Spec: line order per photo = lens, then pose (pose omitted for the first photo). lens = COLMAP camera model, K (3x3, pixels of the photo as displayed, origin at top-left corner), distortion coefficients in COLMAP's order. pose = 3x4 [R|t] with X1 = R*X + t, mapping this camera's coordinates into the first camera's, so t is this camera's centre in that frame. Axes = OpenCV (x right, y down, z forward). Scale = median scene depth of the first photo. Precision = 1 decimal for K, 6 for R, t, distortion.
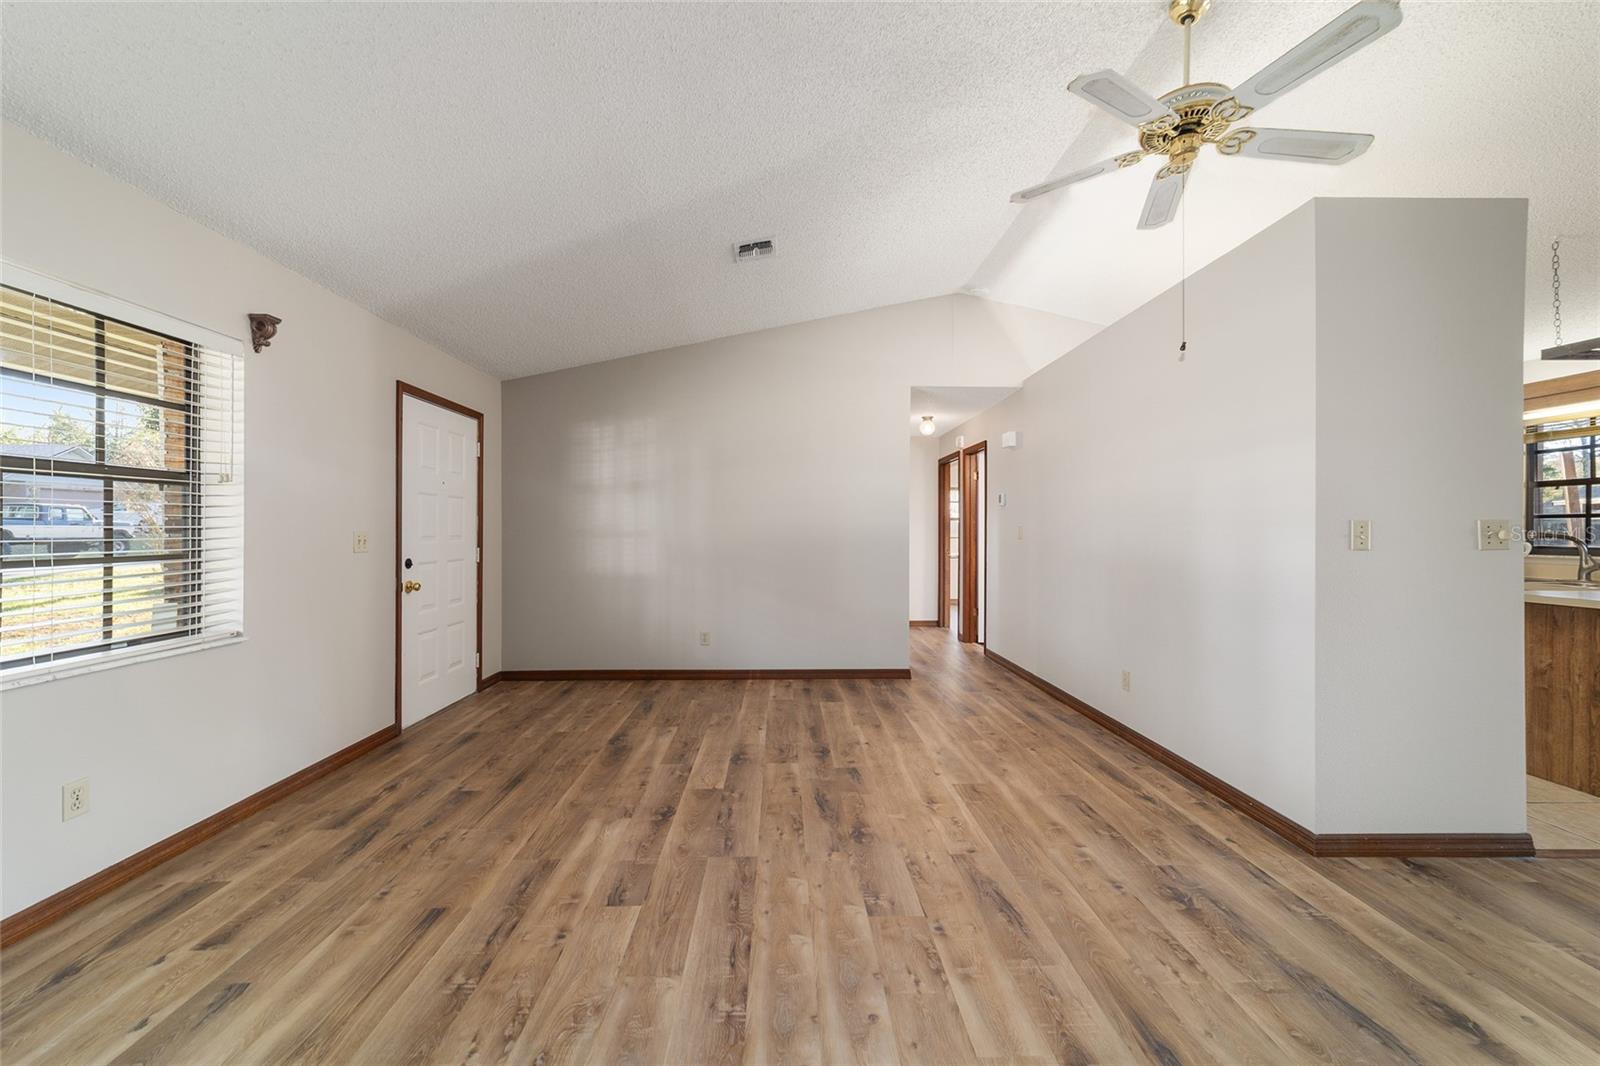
lens RADIAL K [[615.6, 0, 800.1], [0, 615.6, 531.7], [0, 0, 1]] dist [-0.018132, 0.008708]
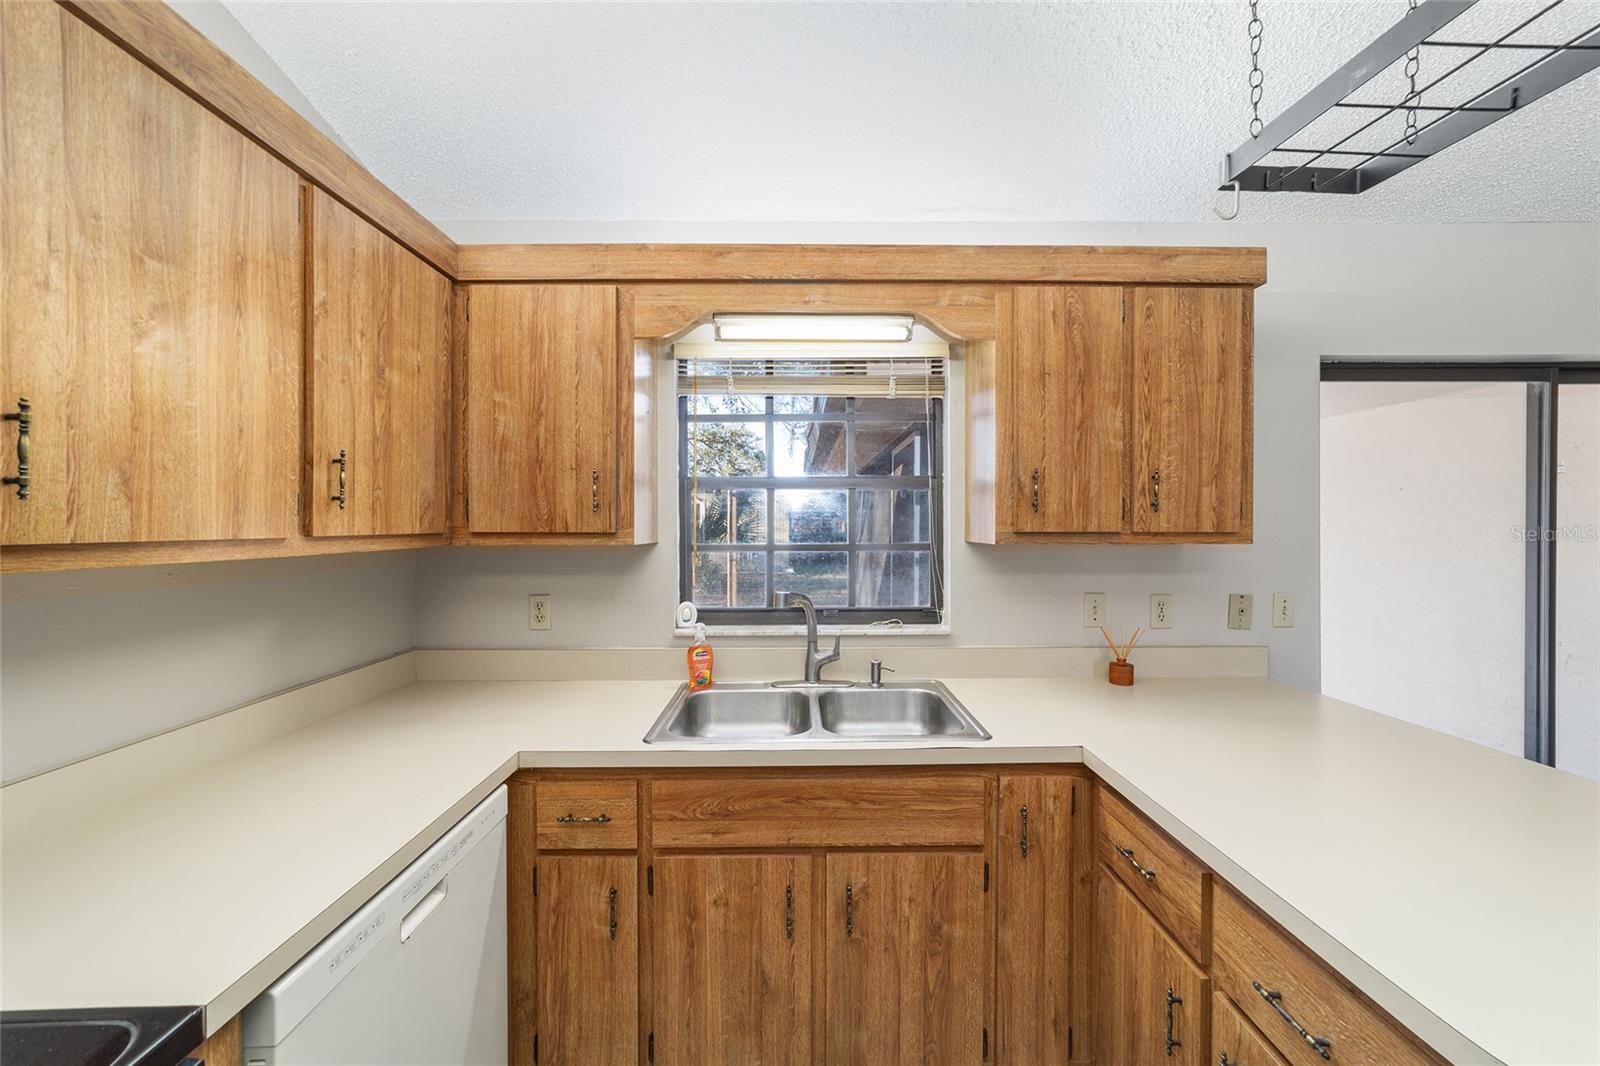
lens RADIAL K [[615.6, 0, 791.1], [0, 615.6, 527.8], [0, 0, 1]] dist [-0.018132, 0.008708]
pose [[0.026199, -0.013927, 0.999560, 1.184144], [0.001534, 0.999902, 0.013891, -0.076204], [-0.999656, 0.001170, 0.026217, 1.523261]]
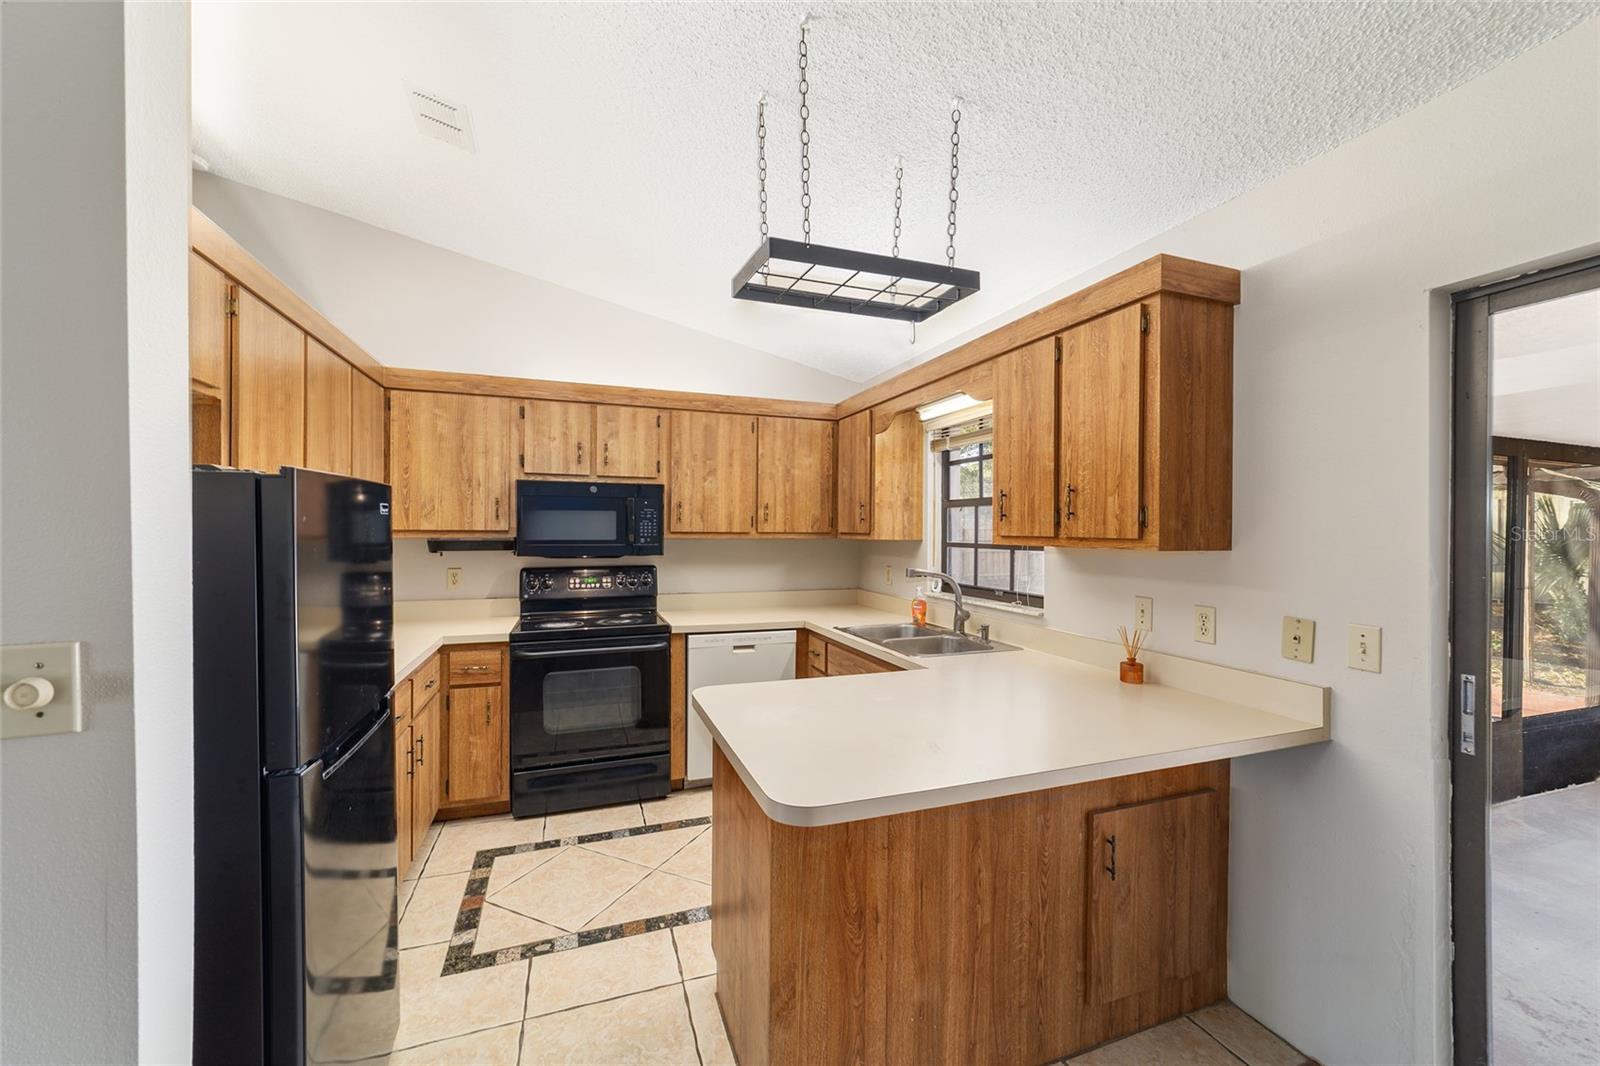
lens RADIAL K [[615.6, 0, 799.9], [0, 615.6, 530.0], [0, 0, 1]] dist [-0.018132, 0.008708]
pose [[0.950397, 0.000381, 0.311040, 1.288203], [-0.001392, 0.999994, 0.003029, -0.072447], [-0.311037, -0.003312, 0.950392, 0.507855]]
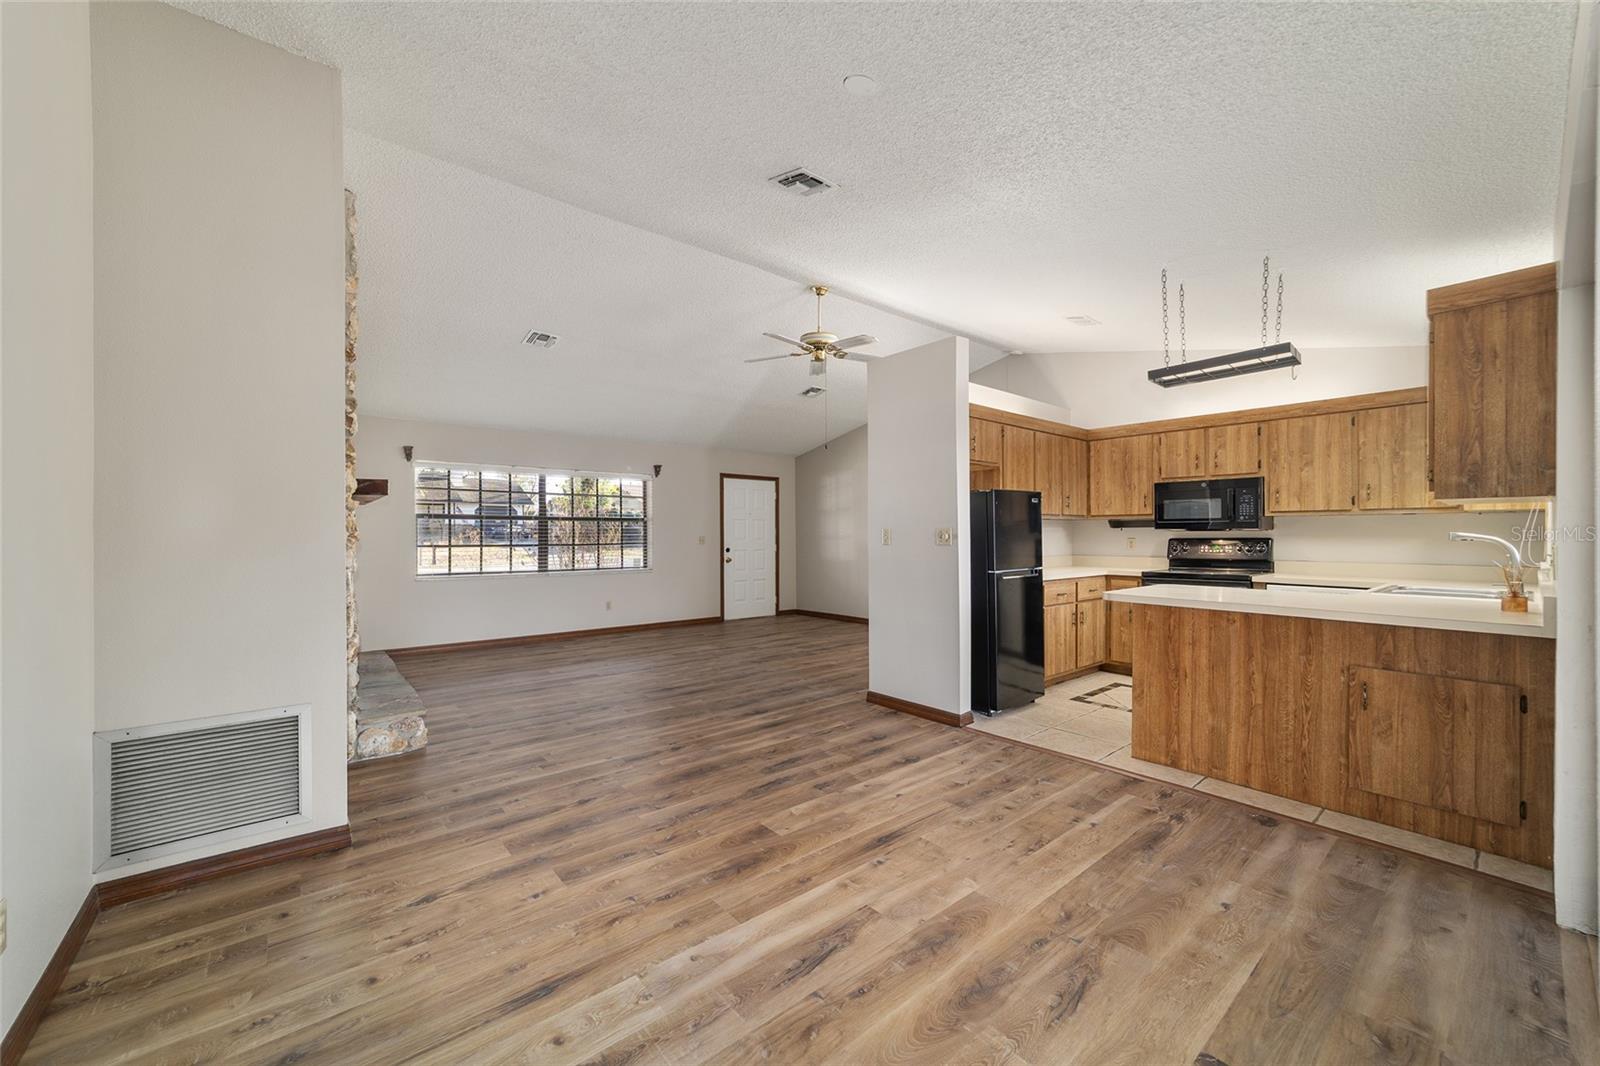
lens RADIAL K [[615.6, 0, 799.2], [0, 615.6, 534.8], [0, 0, 1]] dist [-0.018132, 0.008708]
pose [[0.612549, -0.005833, -0.790411, 2.019743], [0.004192, 0.999983, -0.004131, 0.007280], [0.790422, -0.000783, 0.612563, -0.332671]]
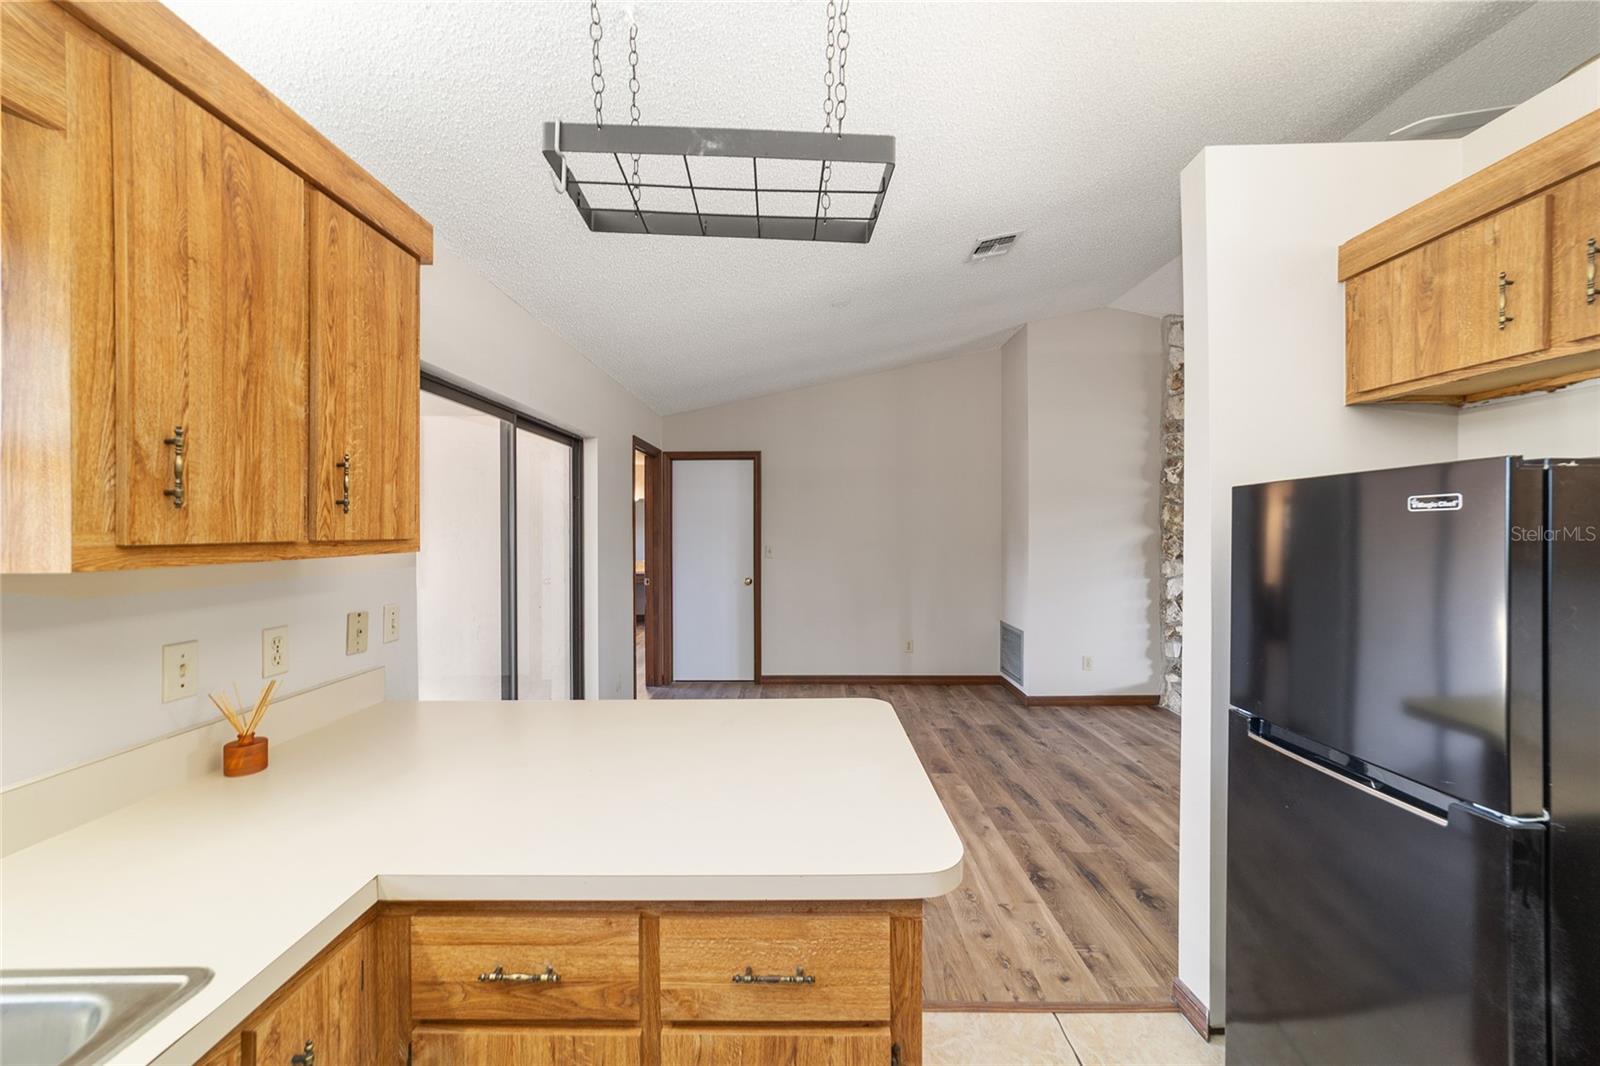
lens RADIAL K [[615.6, 0, 804.9], [0, 615.6, 527.6], [0, 0, 1]] dist [-0.018132, 0.008708]
pose [[-0.999588, -0.003162, 0.028521, 1.479723], [-0.003172, 0.999995, -0.000324, -0.072807], [-0.028519, -0.000414, -0.999593, 1.619641]]
